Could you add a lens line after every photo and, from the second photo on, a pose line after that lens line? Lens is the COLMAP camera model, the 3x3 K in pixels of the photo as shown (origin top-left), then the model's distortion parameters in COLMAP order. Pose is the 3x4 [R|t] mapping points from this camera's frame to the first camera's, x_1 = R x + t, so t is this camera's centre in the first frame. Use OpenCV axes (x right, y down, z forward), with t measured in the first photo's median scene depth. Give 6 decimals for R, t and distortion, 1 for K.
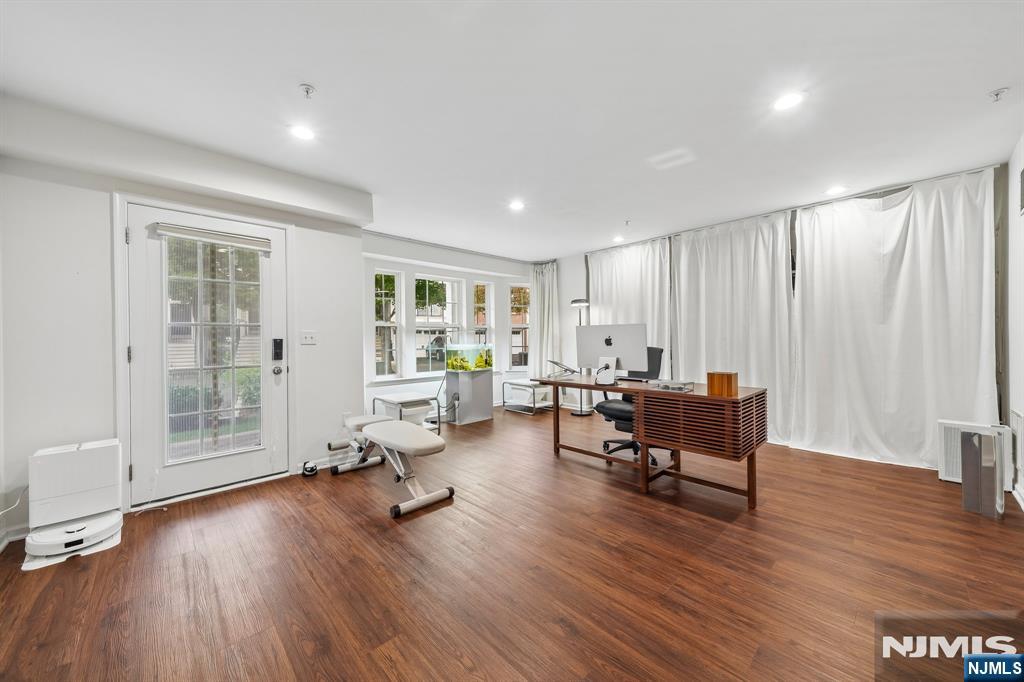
lens RADIAL K [[371.0, 0, 508.6], [0, 371.0, 338.7], [0, 0, 1]] dist [0.009490, -0.000063]
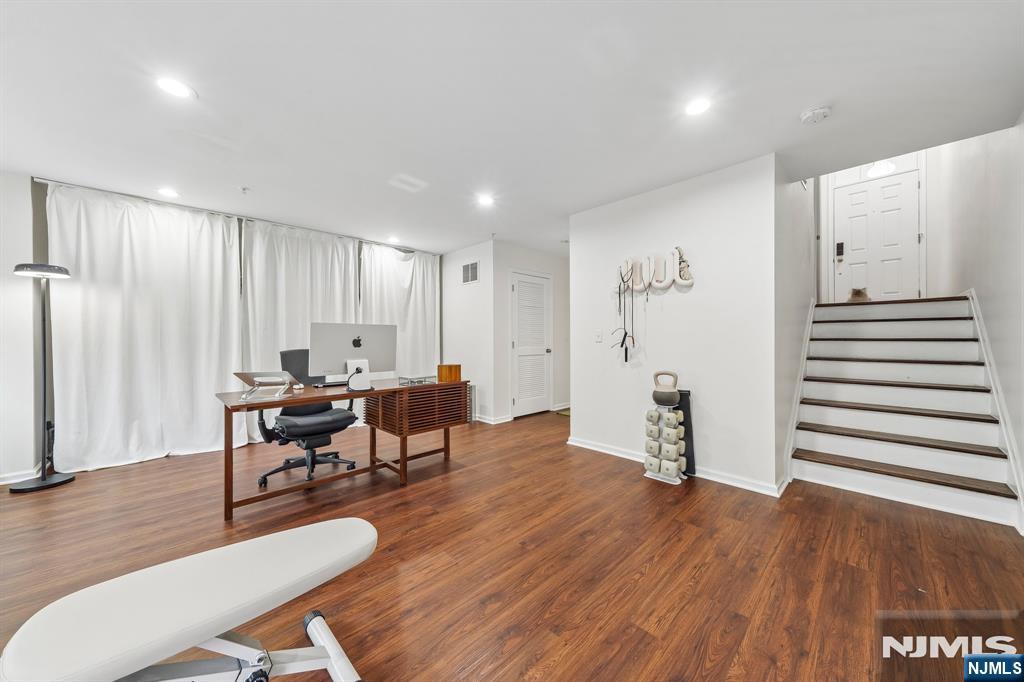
lens RADIAL K [[361.7, 0, 509.7], [0, 361.7, 340.3], [0, 0, 1]] dist [0.006349, -0.000058]
pose [[-0.021405, 0.006133, 0.999752, -0.642168], [0.000532, 0.999981, -0.006123, 0.007505], [-0.999771, 0.000401, -0.021408, 0.671944]]
